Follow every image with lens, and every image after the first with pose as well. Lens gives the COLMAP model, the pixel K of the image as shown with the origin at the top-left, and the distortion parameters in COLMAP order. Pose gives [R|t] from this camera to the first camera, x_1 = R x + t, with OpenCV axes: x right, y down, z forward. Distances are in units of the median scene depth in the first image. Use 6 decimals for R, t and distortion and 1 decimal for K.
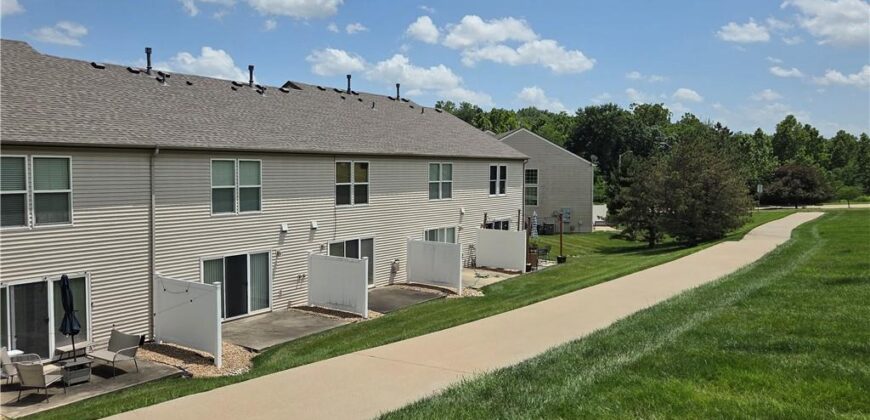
lens RADIAL K [[713.4, 0, 433.9], [0, 713.4, 236.6], [0, 0, 1]] dist [0.069999, -0.002104]
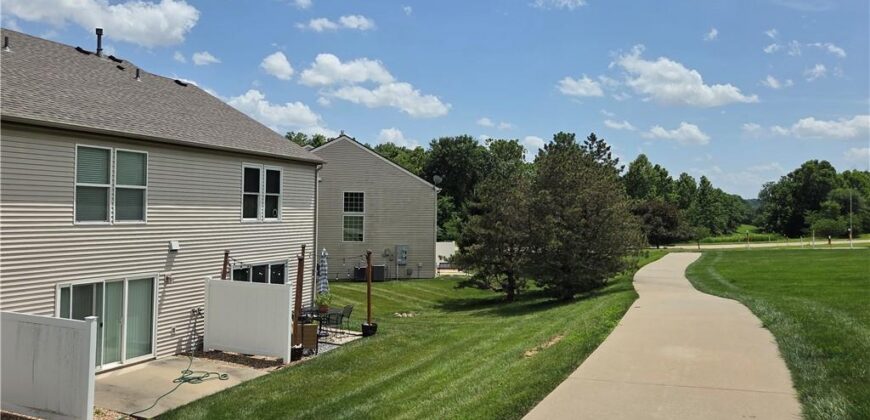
lens RADIAL K [[682.7, 0, 435.0], [0, 682.7, 210.0], [0, 0, 1]] dist [0.060462, -0.004056]
pose [[0.980969, 0.015650, 0.193532, 0.092727], [0.002941, 0.995435, -0.095401, -0.009383], [-0.194142, 0.094155, 0.976444, 0.331663]]
